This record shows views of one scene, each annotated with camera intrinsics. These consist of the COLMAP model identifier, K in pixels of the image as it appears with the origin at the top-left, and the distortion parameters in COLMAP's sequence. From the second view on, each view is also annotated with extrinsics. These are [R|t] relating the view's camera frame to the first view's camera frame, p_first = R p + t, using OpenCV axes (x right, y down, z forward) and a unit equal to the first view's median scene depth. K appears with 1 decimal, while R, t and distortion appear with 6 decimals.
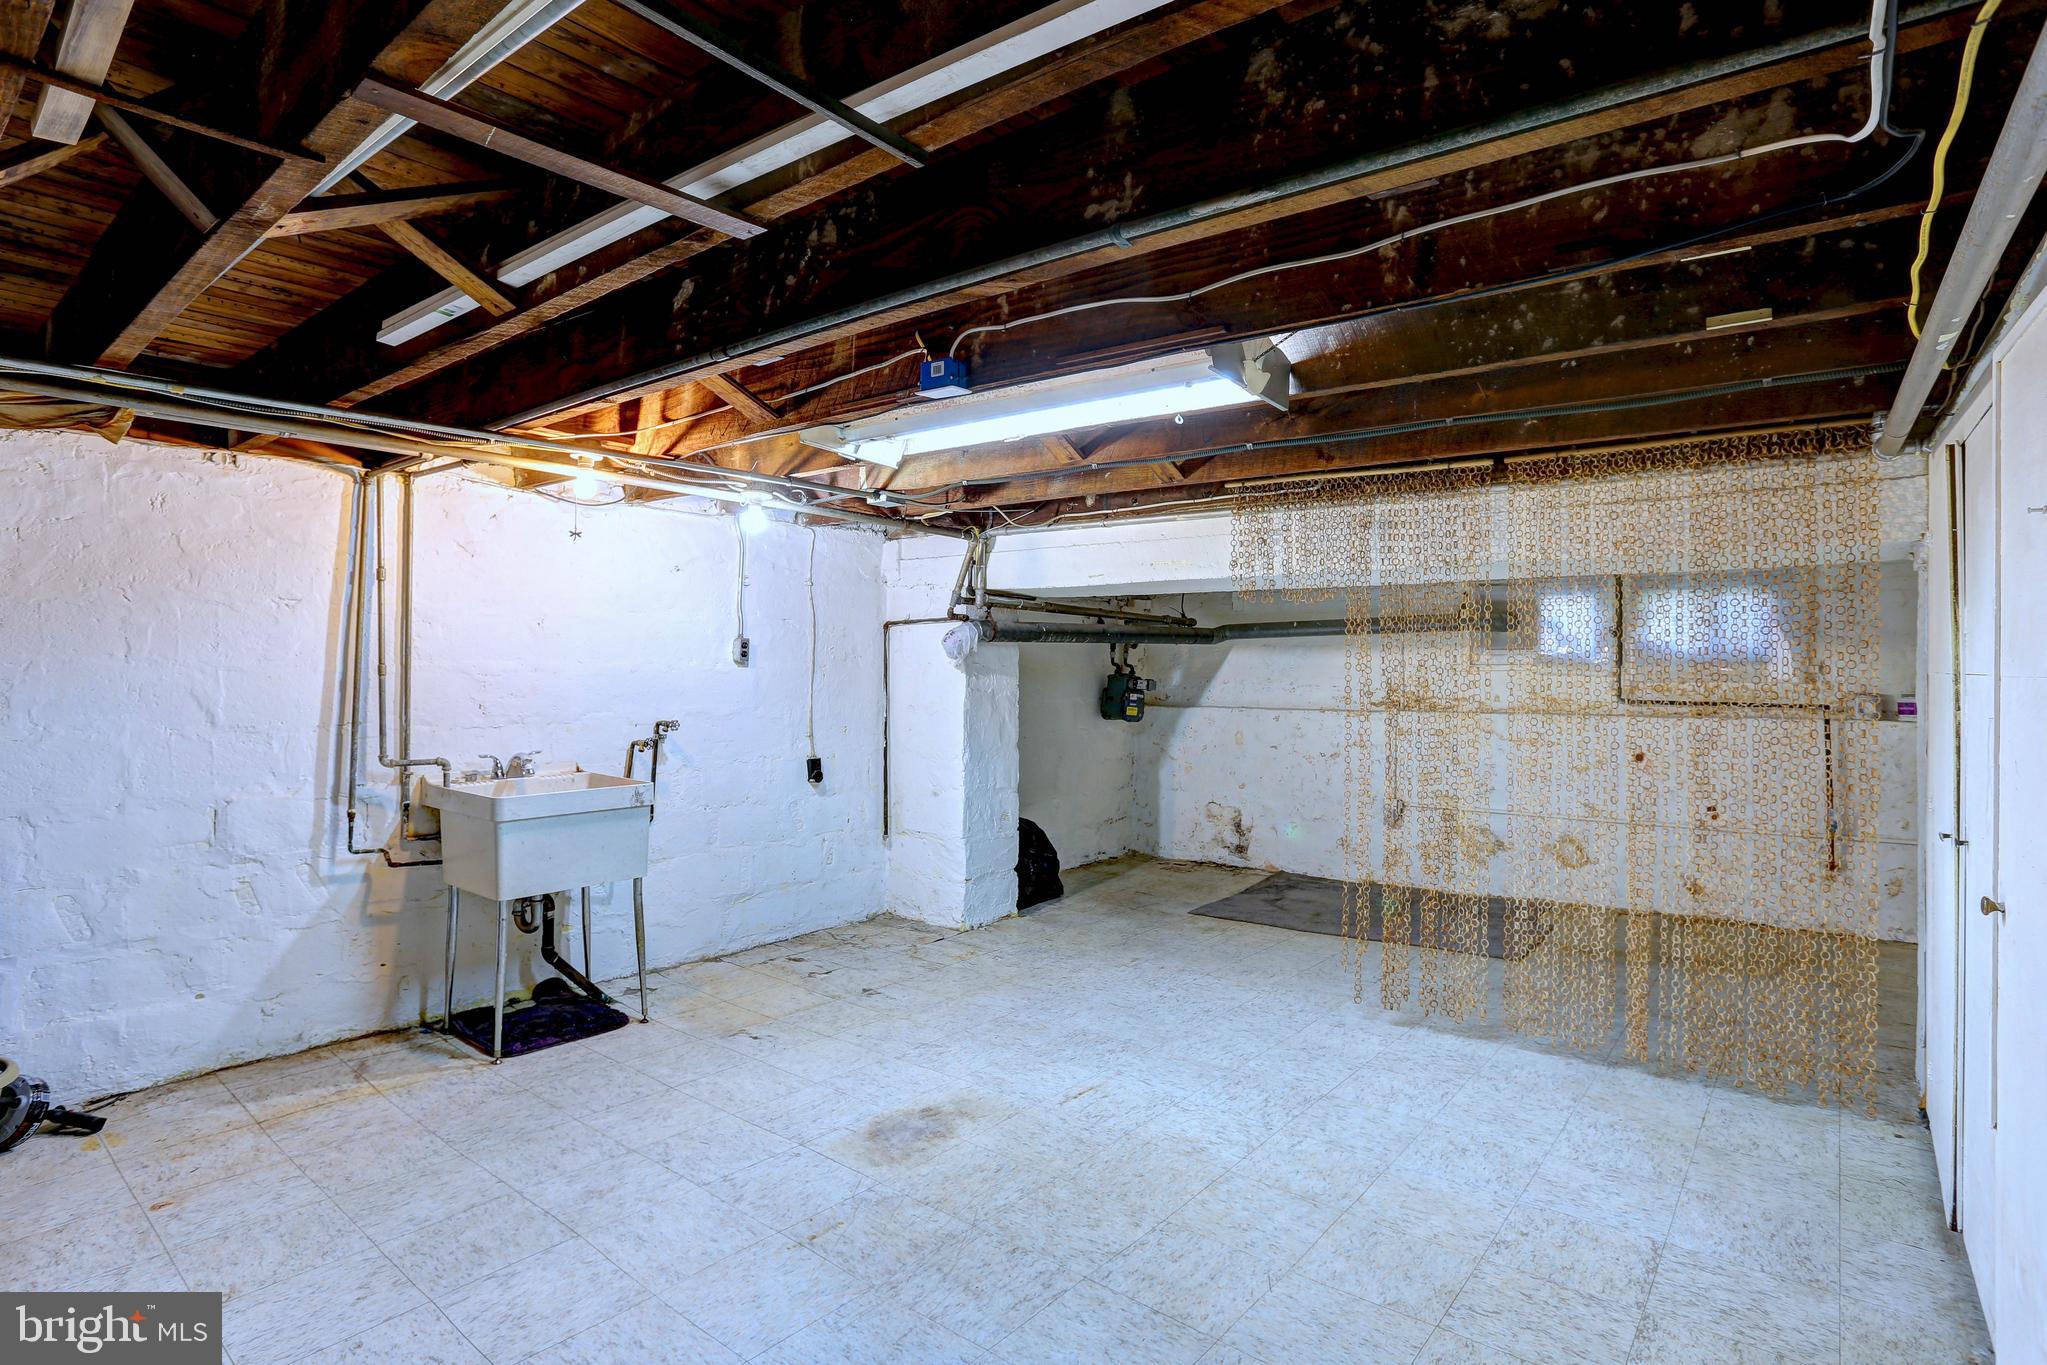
lens RADIAL K [[1049.7, 0, 1021.0], [0, 1049.7, 668.4], [0, 0, 1]] dist [-0.040184, 0.020729]
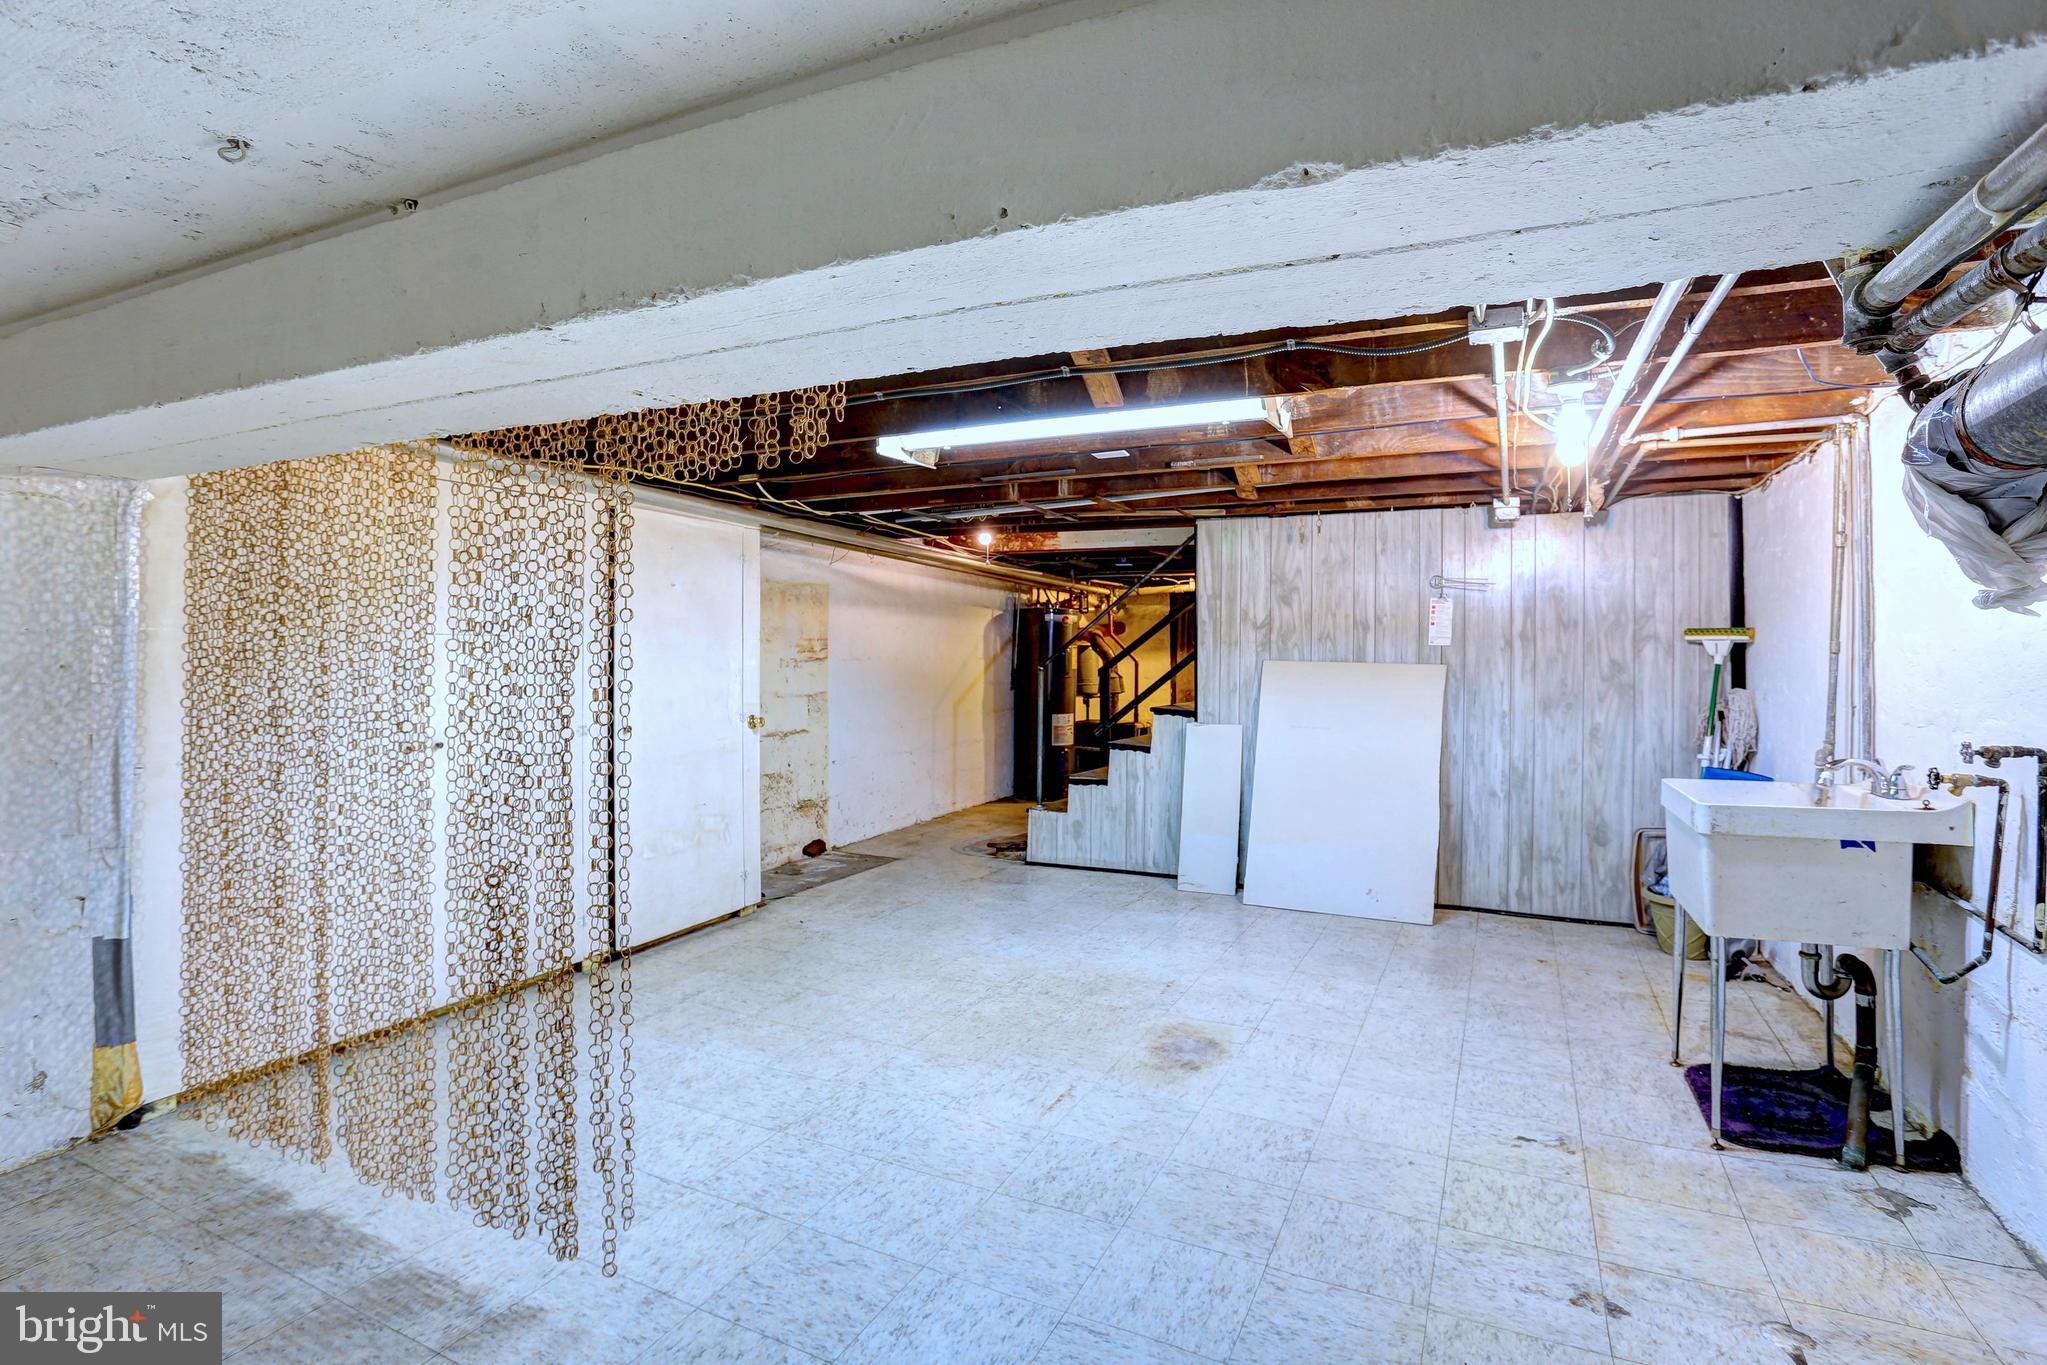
lens RADIAL K [[1049.7, 0, 1019.7], [0, 1049.7, 672.5], [0, 0, 1]] dist [-0.040184, 0.020729]
pose [[-0.973707, -0.006852, -0.227700, 0.298284], [-0.011271, 0.999772, 0.018114, 0.018914], [0.227524, 0.020204, -0.973563, 1.862061]]
